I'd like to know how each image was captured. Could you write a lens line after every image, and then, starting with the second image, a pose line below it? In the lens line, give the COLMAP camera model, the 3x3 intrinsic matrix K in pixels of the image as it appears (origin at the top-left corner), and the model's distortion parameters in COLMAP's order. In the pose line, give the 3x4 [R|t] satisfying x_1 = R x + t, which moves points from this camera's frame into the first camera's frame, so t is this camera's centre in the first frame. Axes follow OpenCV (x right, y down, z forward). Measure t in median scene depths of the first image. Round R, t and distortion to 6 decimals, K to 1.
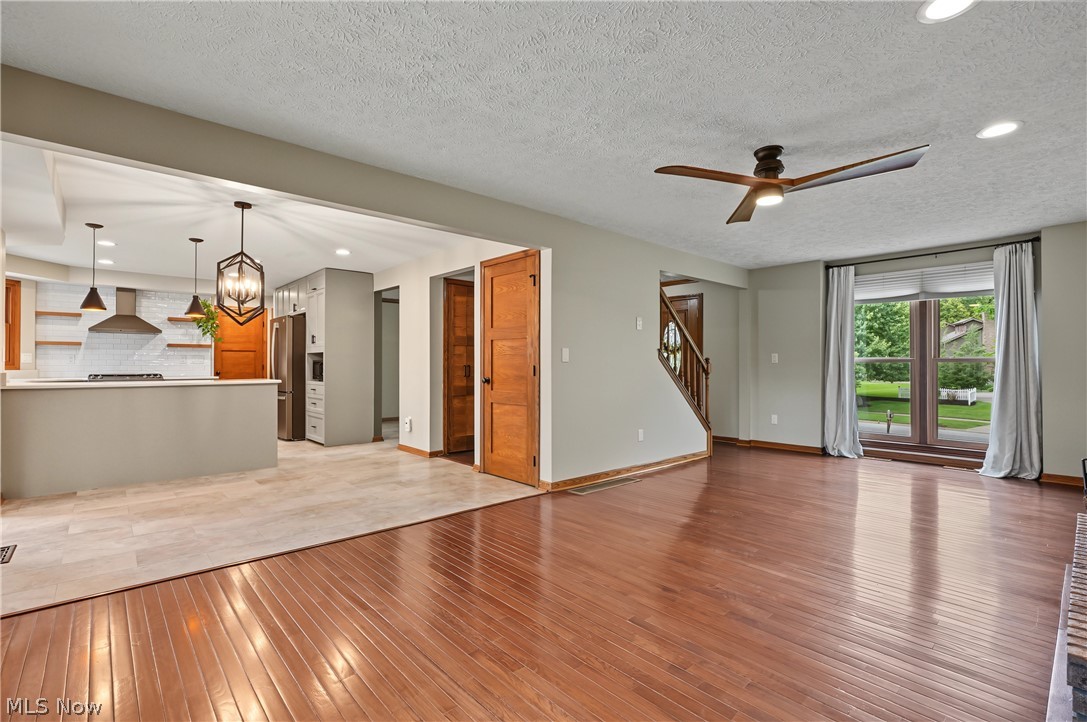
lens RADIAL K [[496.2, 0, 544.2], [0, 496.2, 362.5], [0, 0, 1]] dist [-0.002396, -0.000007]
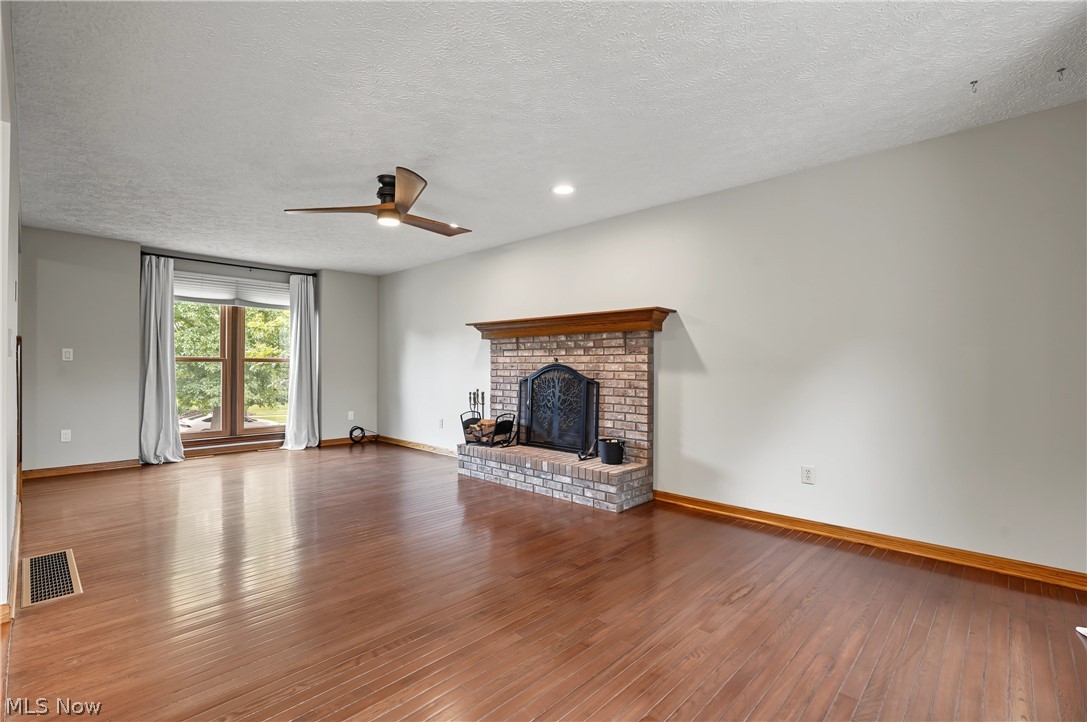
lens RADIAL K [[496.2, 0, 539.3], [0, 496.2, 364.5], [0, 0, 1]] dist [-0.002396, -0.000007]
pose [[-0.068341, 0.001773, 0.997660, -0.400434], [-0.008884, 0.999958, -0.002386, 0.002309], [-0.997623, -0.009026, -0.068322, 0.402658]]
